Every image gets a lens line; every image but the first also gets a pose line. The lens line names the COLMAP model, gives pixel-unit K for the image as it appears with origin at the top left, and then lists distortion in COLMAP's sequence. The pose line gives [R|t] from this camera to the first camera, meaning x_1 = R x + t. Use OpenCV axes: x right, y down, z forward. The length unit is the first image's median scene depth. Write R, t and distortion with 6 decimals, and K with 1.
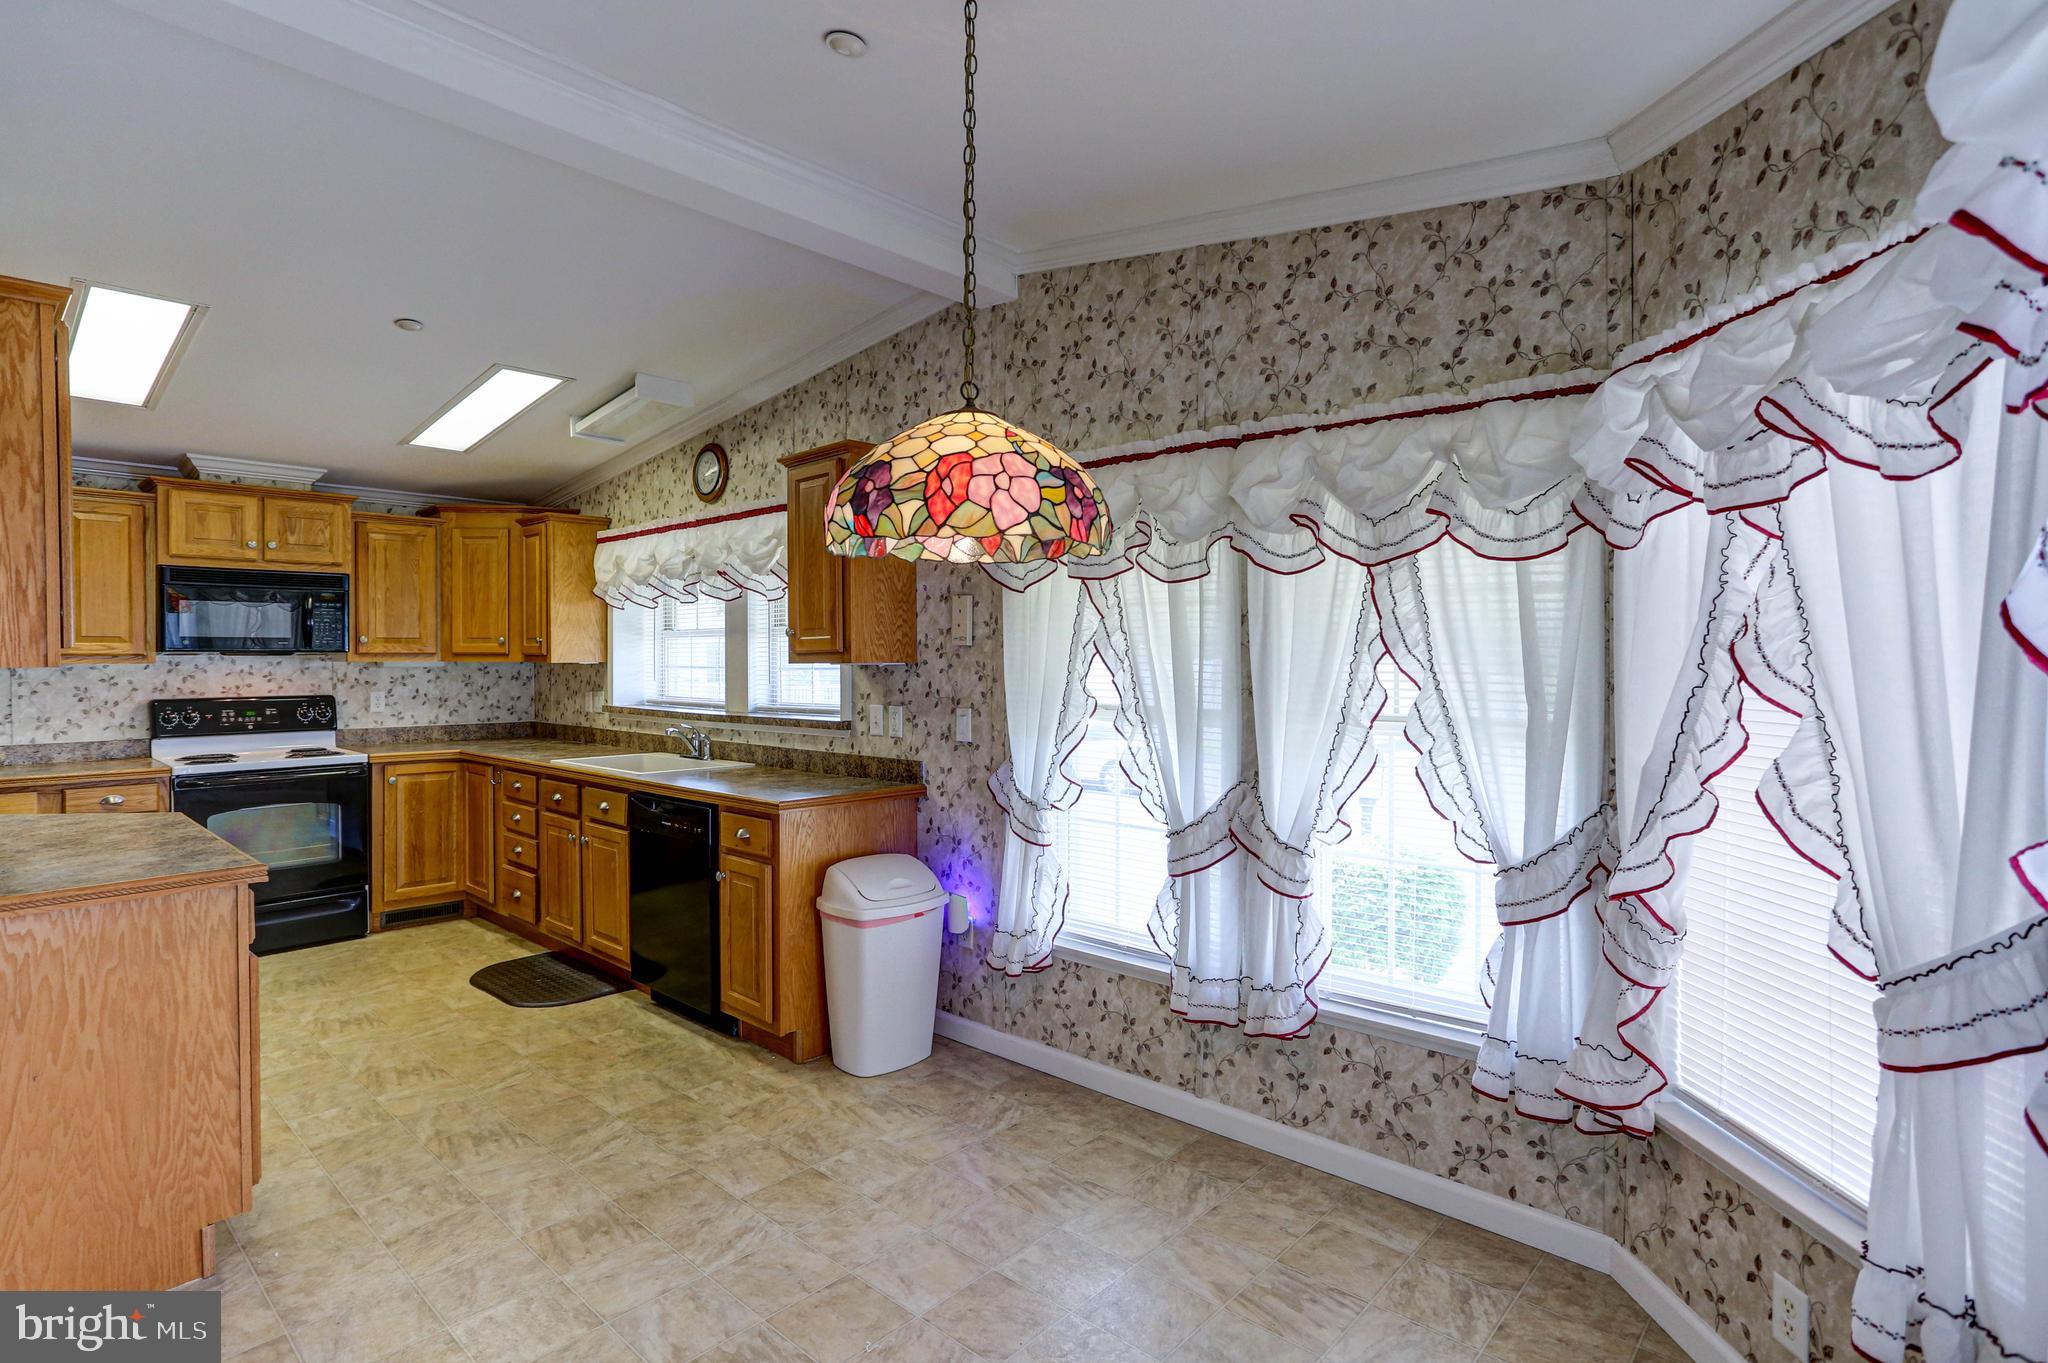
lens RADIAL K [[1031.7, 0, 995.6], [0, 1031.7, 663.6], [0, 0, 1]] dist [-0.025600, 0.025930]
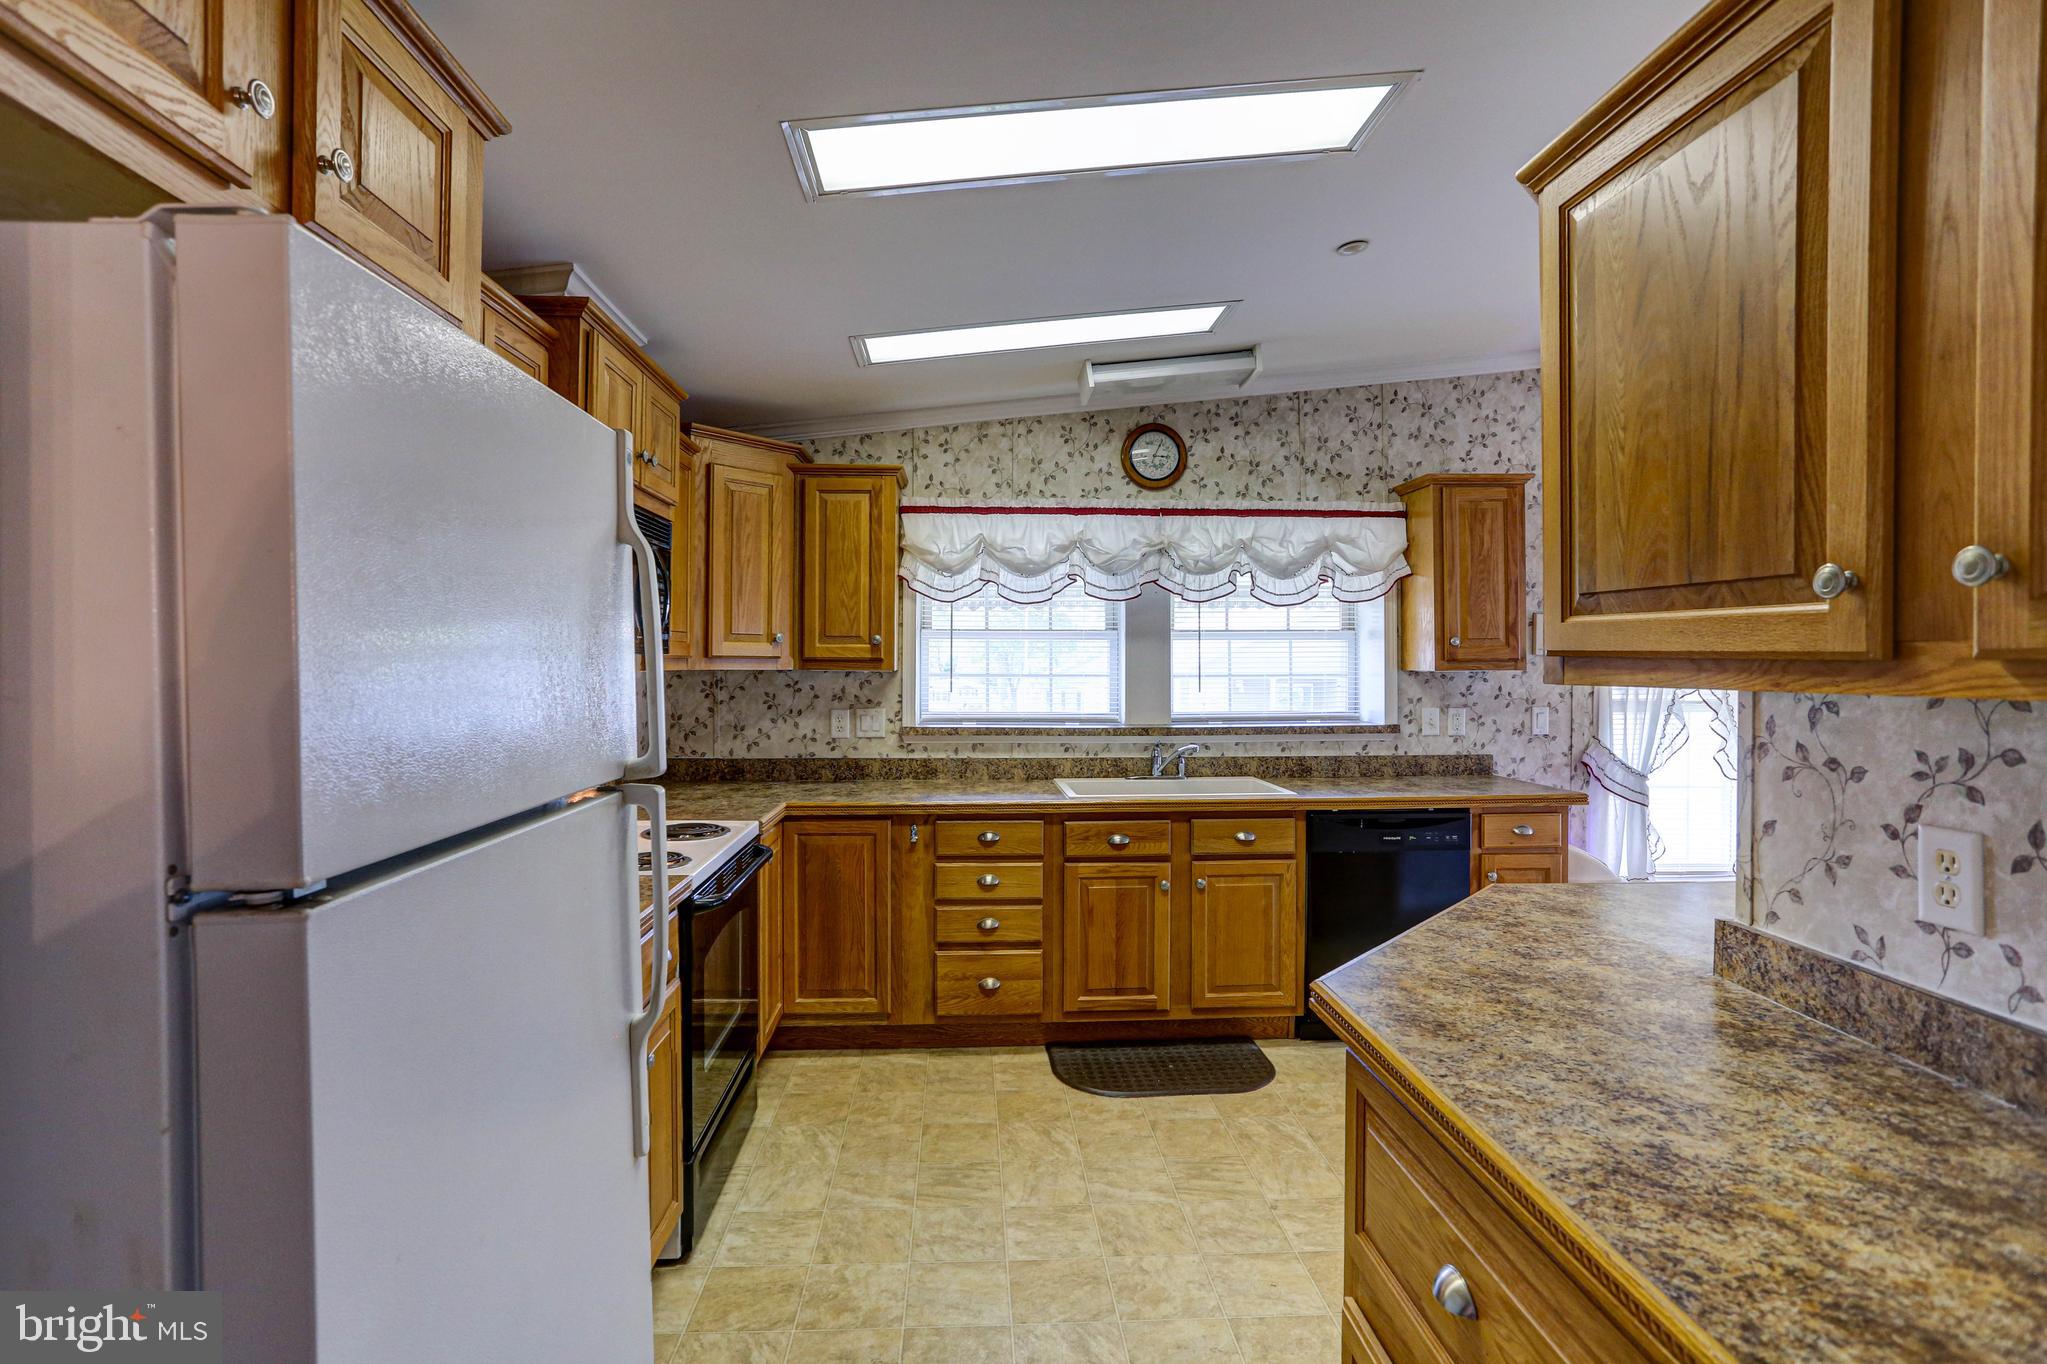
lens RADIAL K [[1000.6, 0, 1008.5], [0, 1000.6, 662.8], [0, 0, 1]] dist [-0.064105, 0.038975]
pose [[0.682162, 0.000220, 0.731201, -0.967232], [0.001474, 0.999998, -0.001676, -0.005671], [-0.731200, 0.002222, 0.682160, 0.494014]]
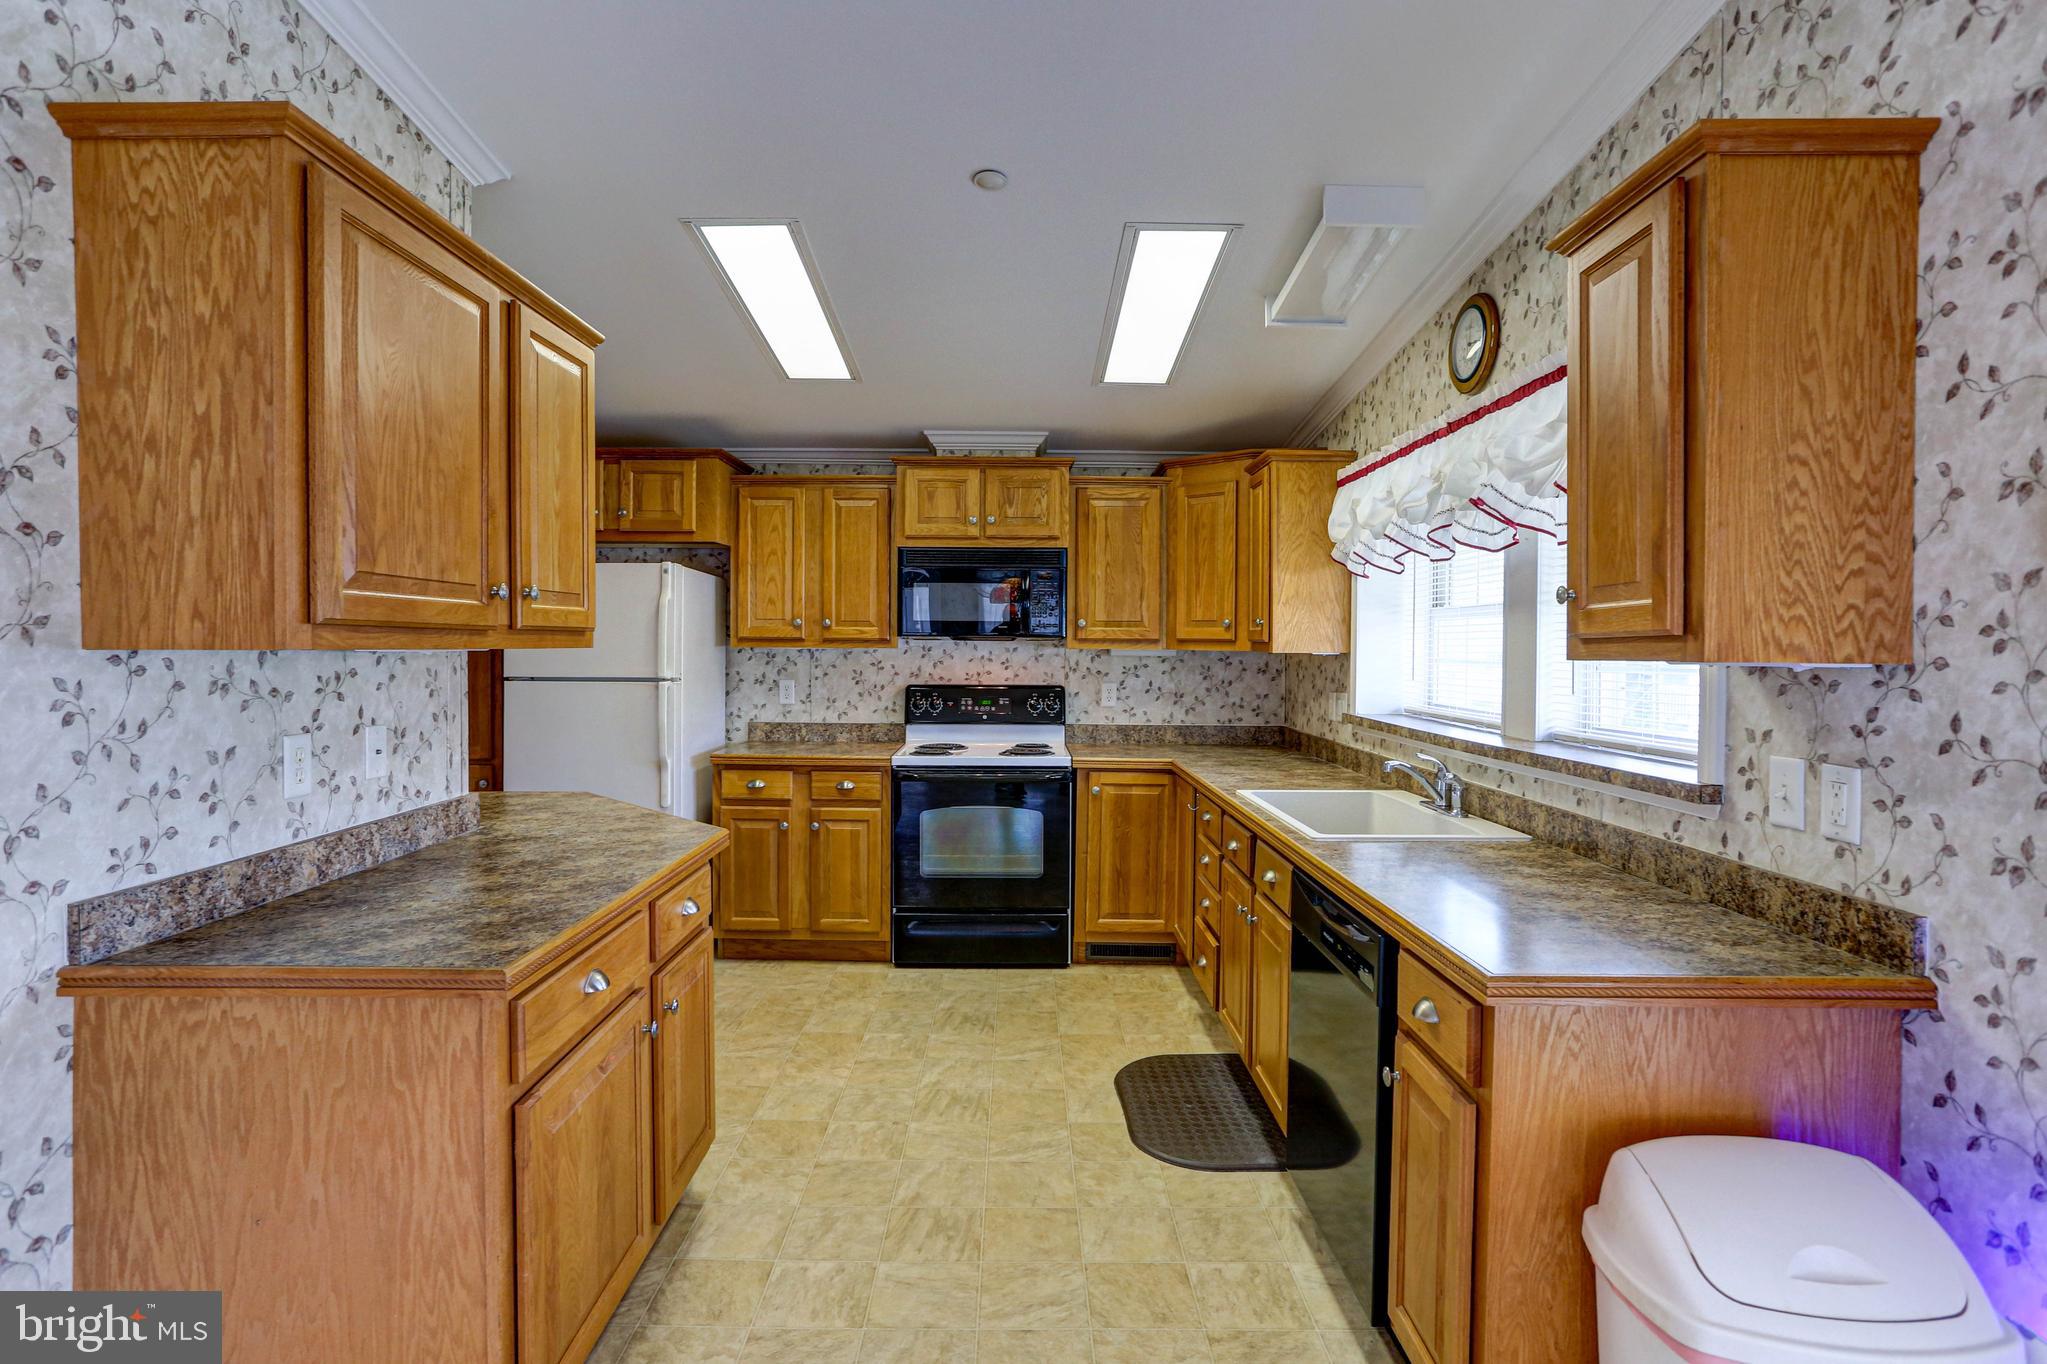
lens RADIAL K [[1032.5, 0, 1012.3], [0, 1032.5, 661.6], [0, 0, 1]] dist [-0.061616, 0.033149]
pose [[0.693267, 0.018404, -0.720446, -0.029570], [-0.012921, 0.999831, 0.013108, -0.001809], [0.720565, 0.000222, 0.693387, 0.377954]]
